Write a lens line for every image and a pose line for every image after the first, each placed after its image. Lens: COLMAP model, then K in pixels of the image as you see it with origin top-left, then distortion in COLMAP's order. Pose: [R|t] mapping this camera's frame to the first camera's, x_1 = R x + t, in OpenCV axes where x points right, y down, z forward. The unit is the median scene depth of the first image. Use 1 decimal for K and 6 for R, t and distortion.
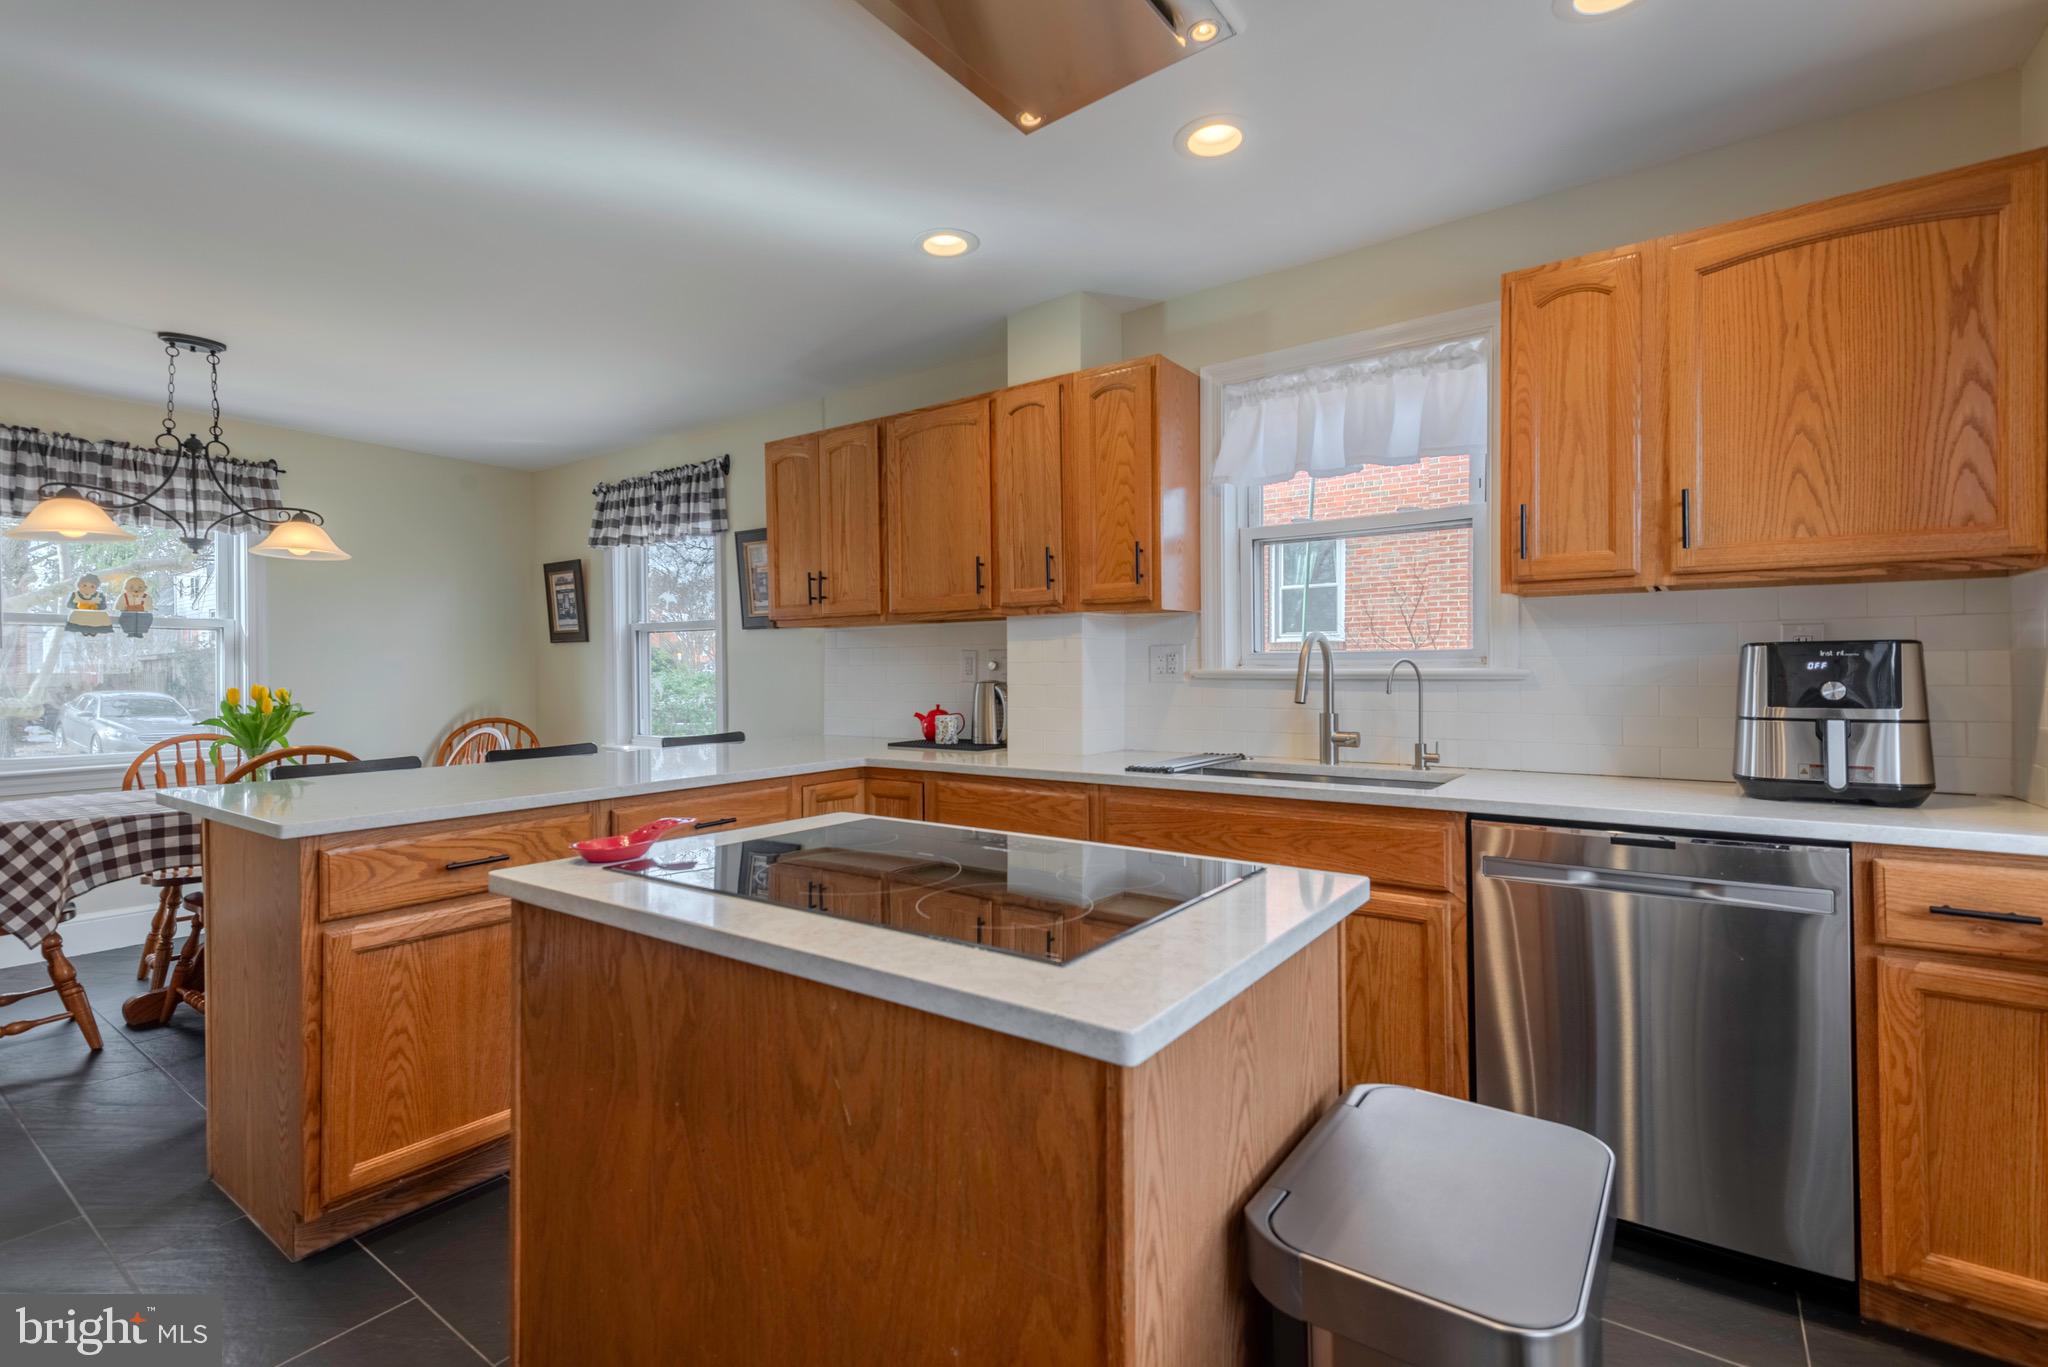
lens RADIAL K [[932.4, 0, 1057.6], [0, 932.4, 674.6], [0, 0, 1]] dist [0.033752, -0.012094]
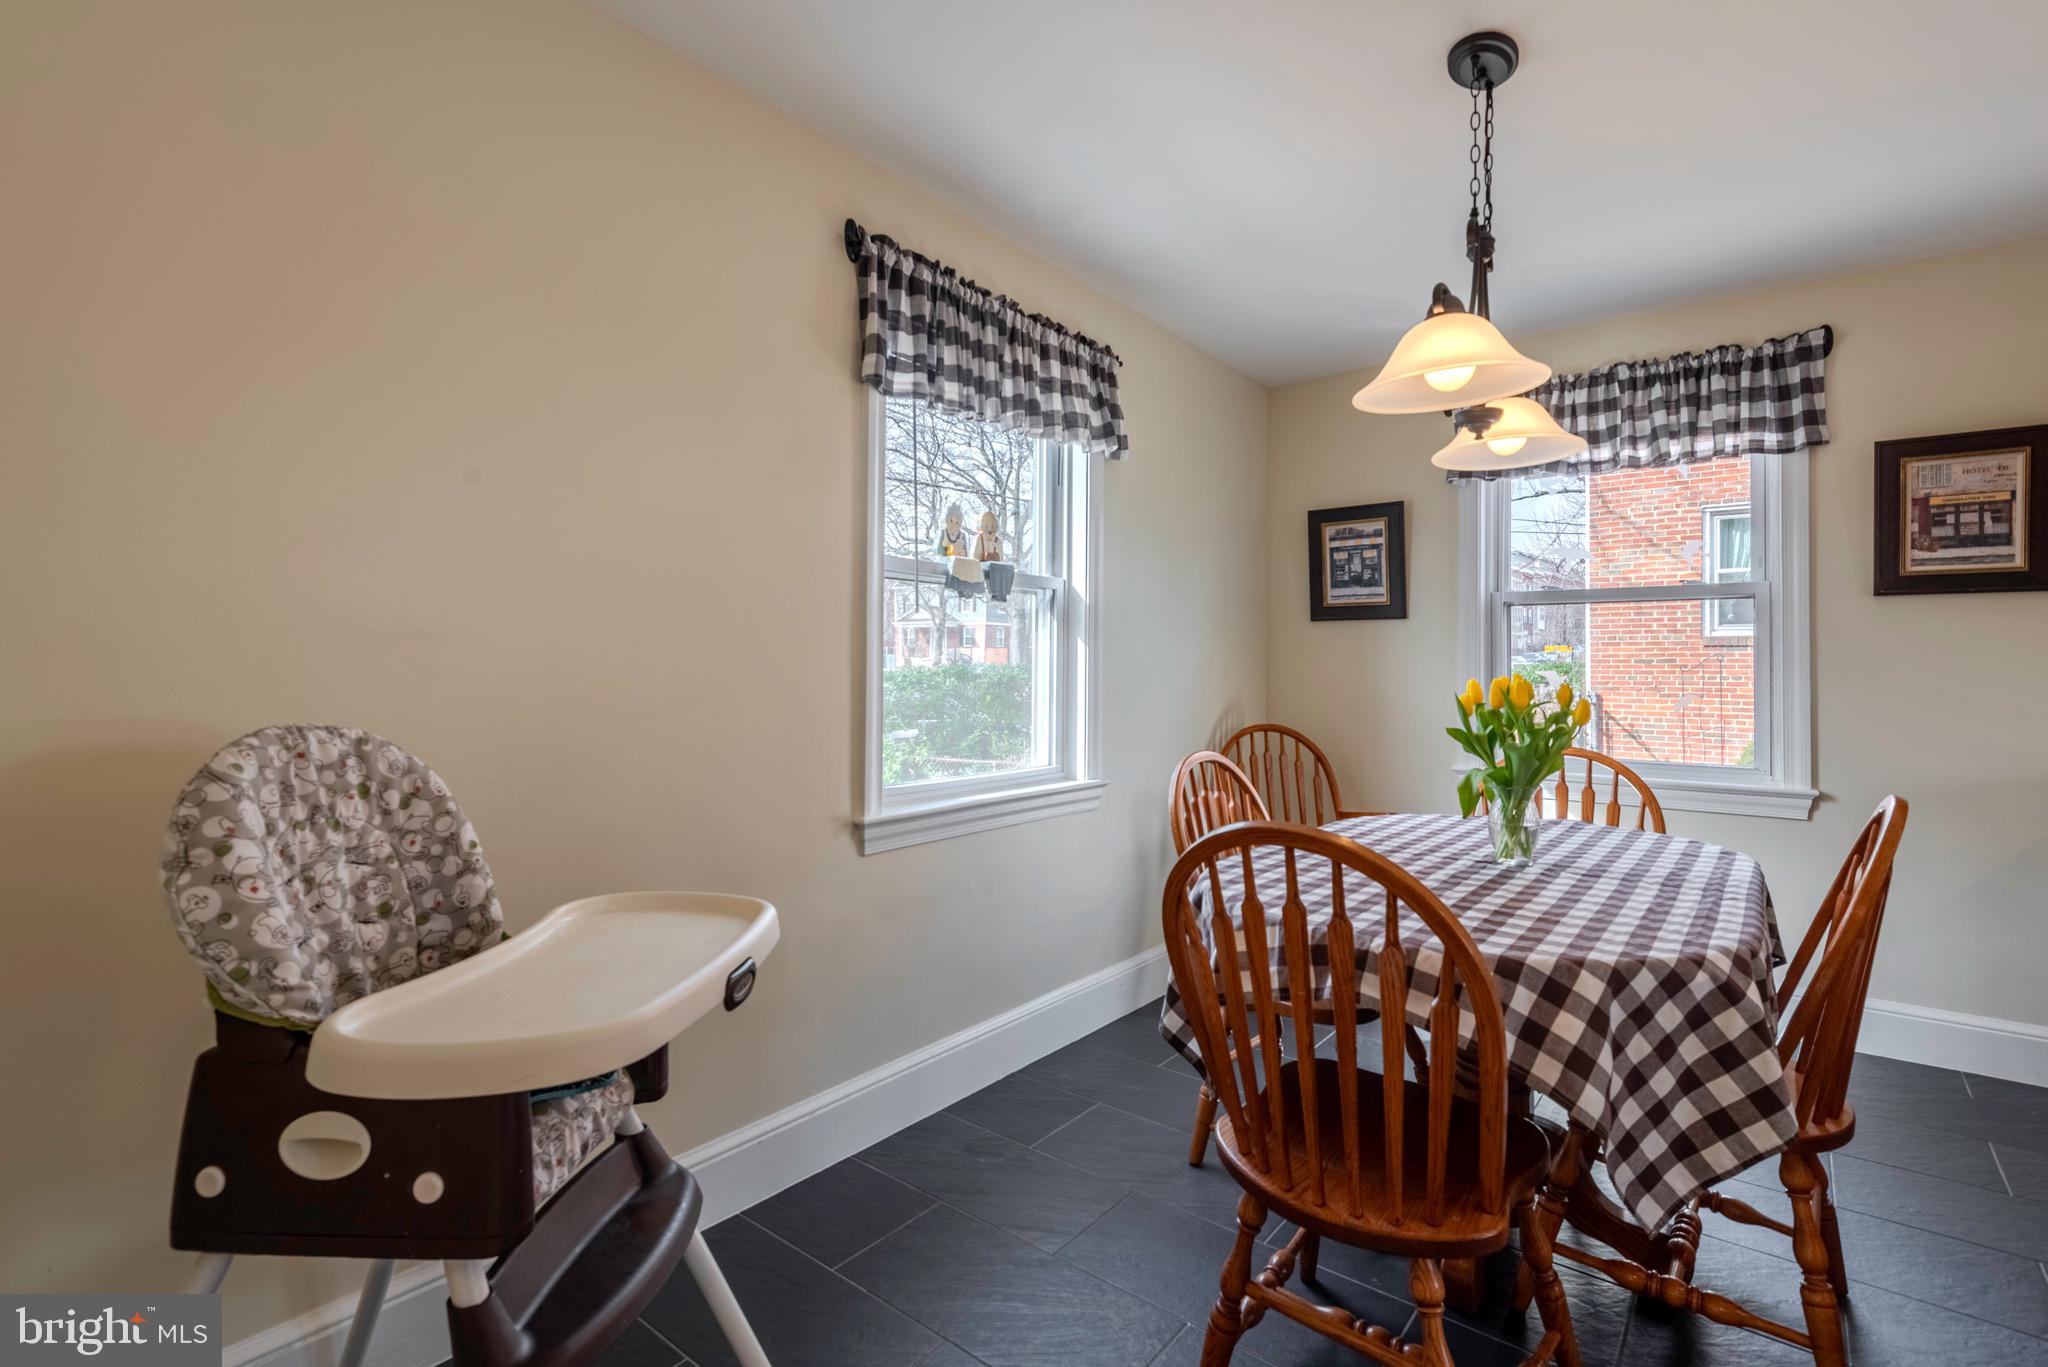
lens RADIAL K [[932.4, 0, 1043.7], [0, 932.4, 660.8], [0, 0, 1]] dist [0.033752, -0.012094]
pose [[0.999449, 0.010469, -0.031492, -1.313144], [-0.010825, 0.999879, -0.011152, 0.014225], [0.031371, 0.011487, 0.999442, 0.502187]]
